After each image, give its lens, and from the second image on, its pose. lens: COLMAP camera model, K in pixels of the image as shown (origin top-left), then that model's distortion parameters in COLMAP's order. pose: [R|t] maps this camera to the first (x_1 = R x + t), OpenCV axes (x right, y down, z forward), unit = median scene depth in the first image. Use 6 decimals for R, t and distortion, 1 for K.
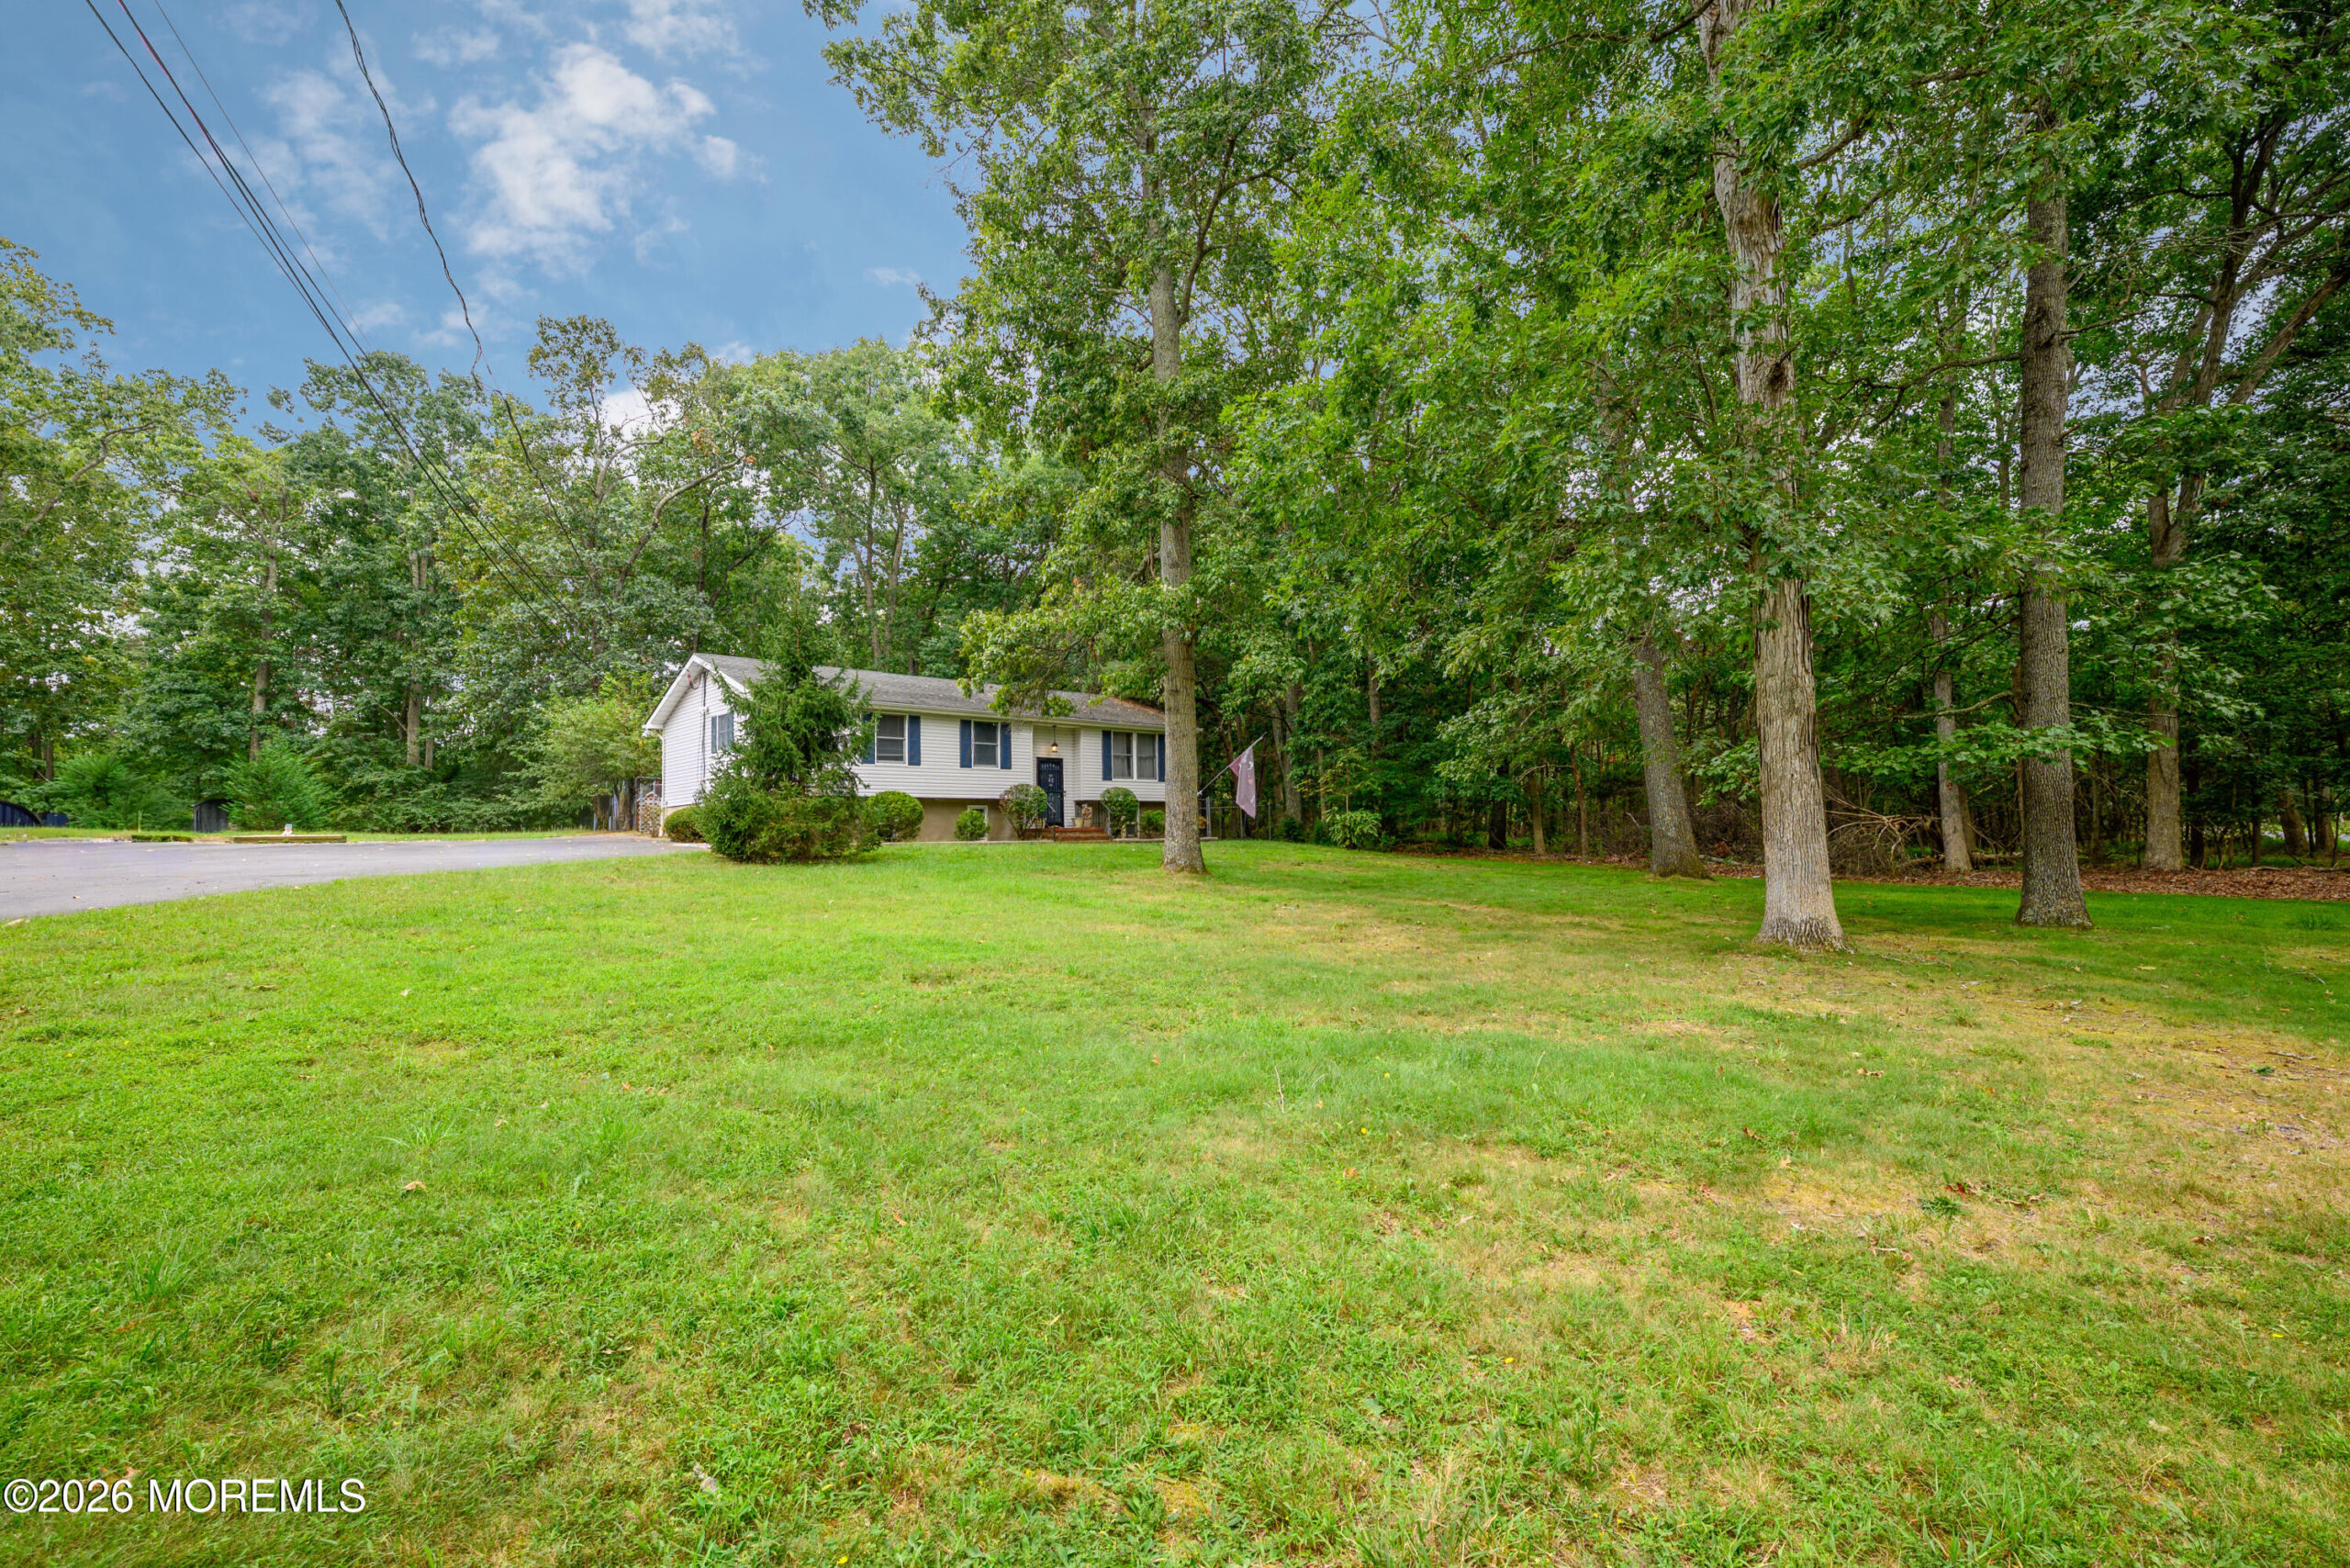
lens RADIAL K [[995.4, 0, 1175.0], [0, 995.4, 784.0], [0, 0, 1]] dist [0.000386, 0.000050]
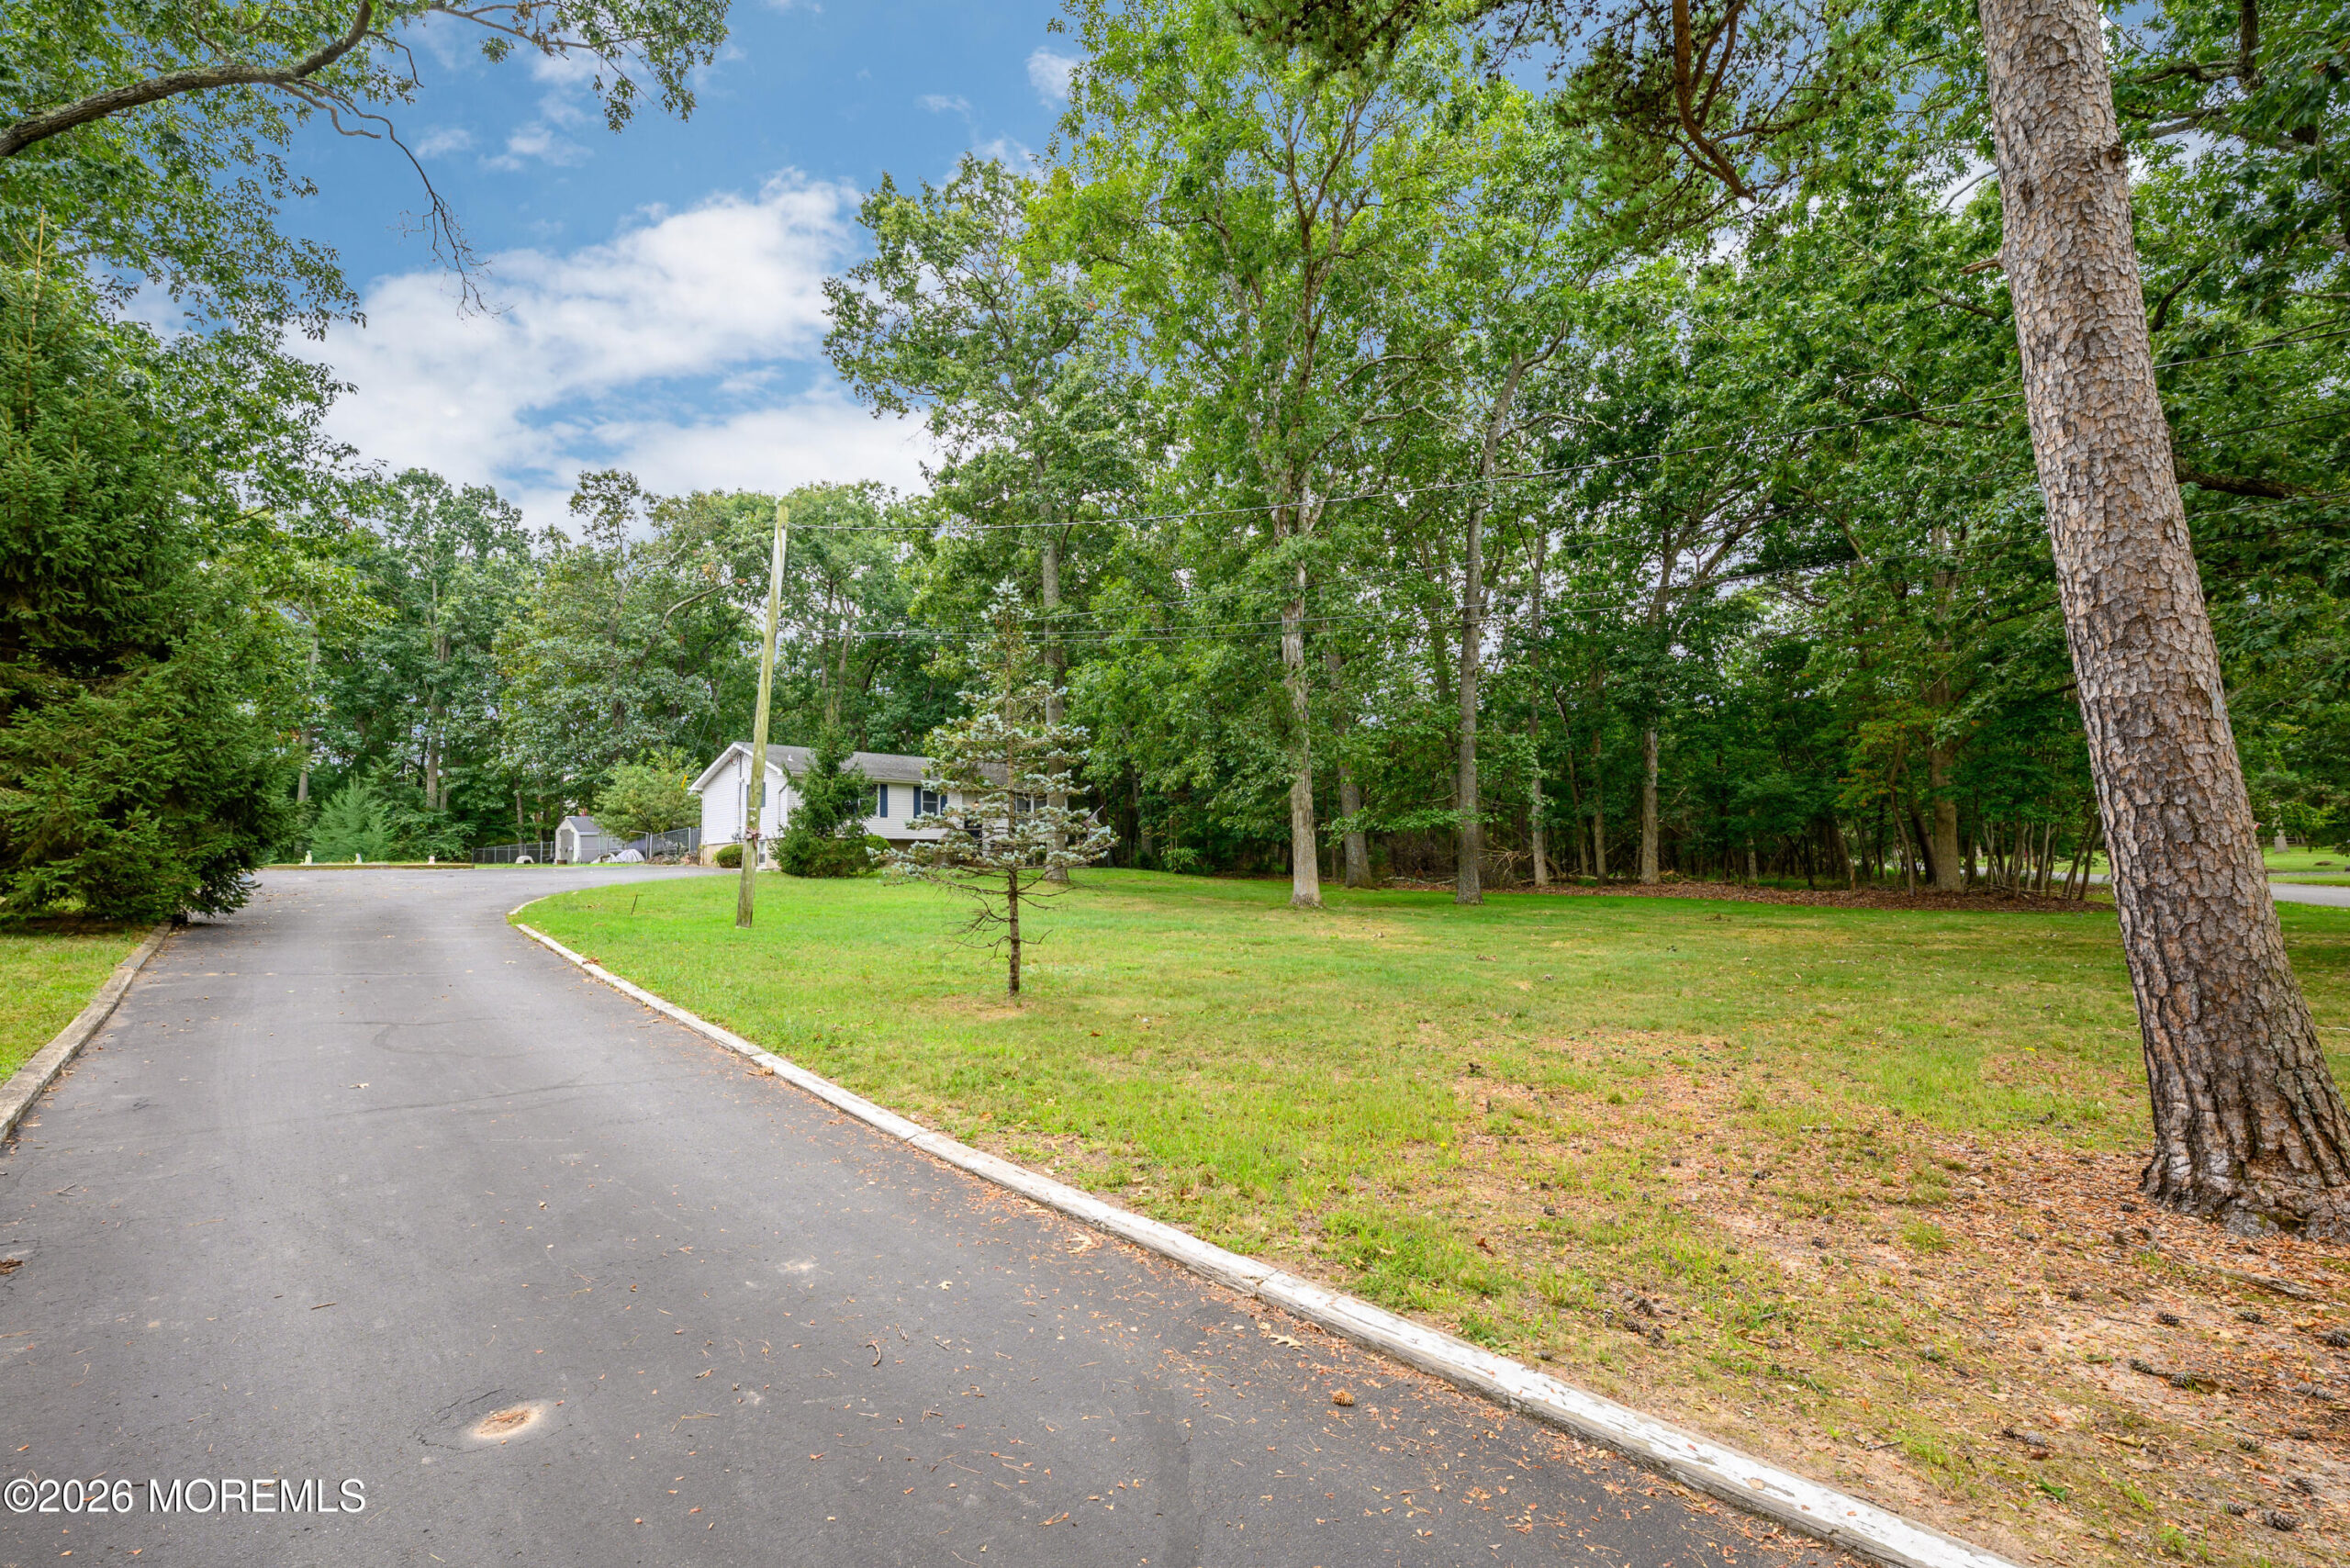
lens RADIAL K [[995.4, 0, 1175.0], [0, 995.4, 784.0], [0, 0, 1]] dist [0.000386, 0.000050]
pose [[0.995311, 0.008566, 0.096342, 0.028771], [-0.005082, 0.999326, -0.036349, -0.014137], [-0.096588, 0.035689, 0.994684, -0.479558]]
